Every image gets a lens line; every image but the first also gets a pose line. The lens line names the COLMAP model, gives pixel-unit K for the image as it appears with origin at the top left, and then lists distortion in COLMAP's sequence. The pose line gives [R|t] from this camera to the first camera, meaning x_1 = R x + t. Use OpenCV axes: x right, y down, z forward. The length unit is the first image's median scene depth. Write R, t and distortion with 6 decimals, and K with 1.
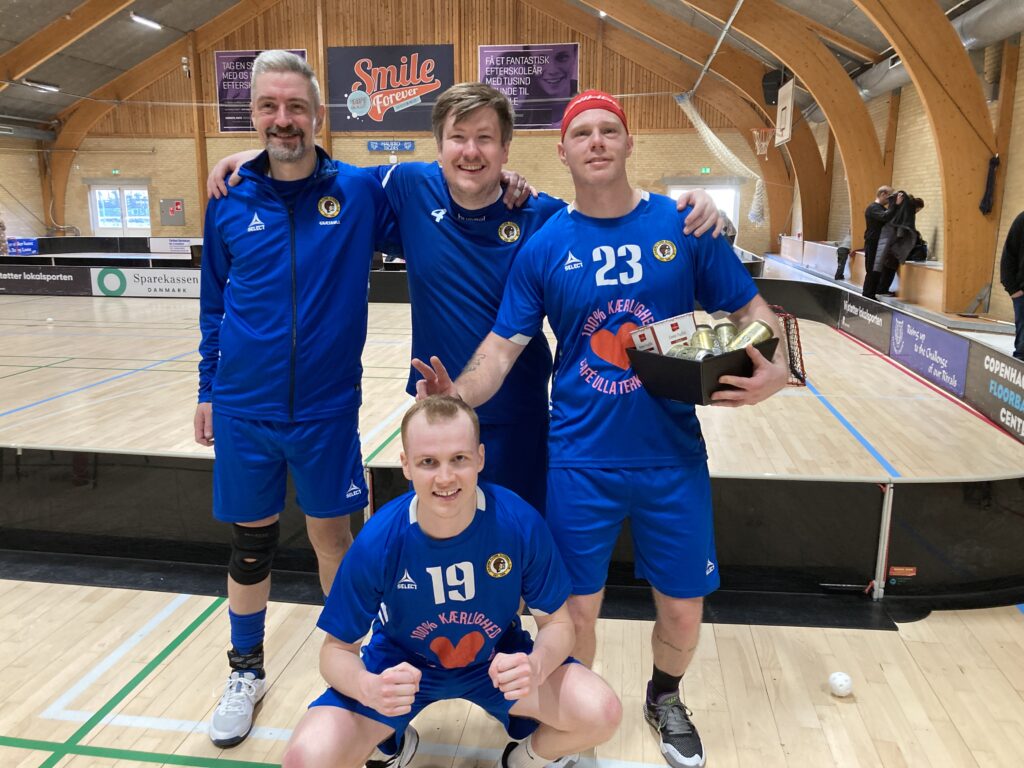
lens RADIAL K [[835.2, 0, 506.3], [0, 835.2, 372.9], [0, 0, 1]] dist [0.032892, -0.022728]
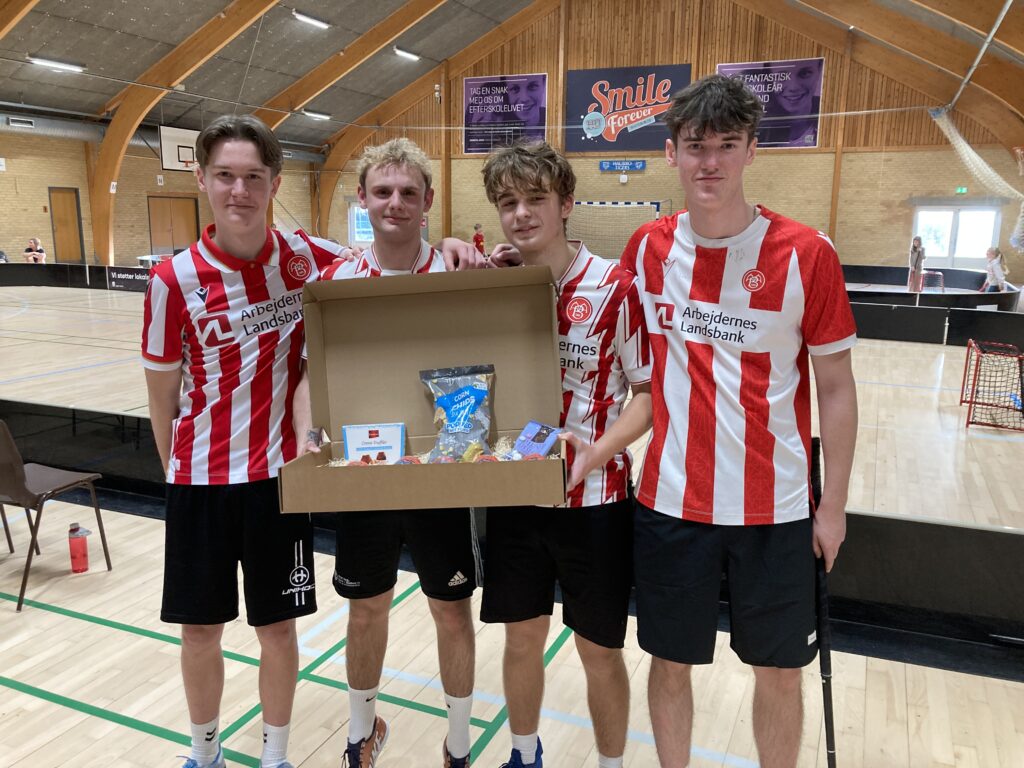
lens RADIAL K [[835.2, 0, 518.8], [0, 835.2, 384.9], [0, 0, 1]] dist [0.032892, -0.022728]
pose [[0.967244, 0.060800, -0.246461, 0.007915], [-0.061511, 0.998095, 0.004819, -0.002059], [0.246284, 0.010499, 0.969141, -0.015071]]
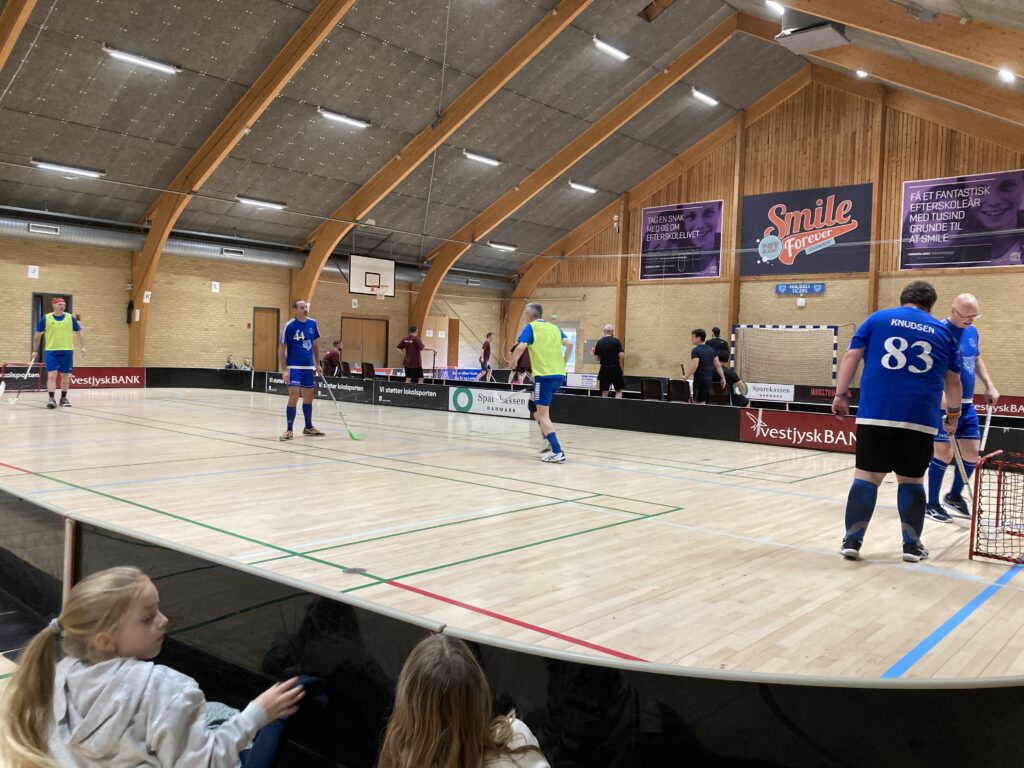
lens RADIAL K [[835.2, 0, 517.0], [0, 835.2, 366.8], [0, 0, 1]] dist [0.032892, -0.022728]
pose [[0.844348, 0.035946, -0.534588, 0.107152], [-0.135226, 0.979744, -0.147702, 0.002112], [0.518450, 0.197002, 0.832106, 0.052298]]
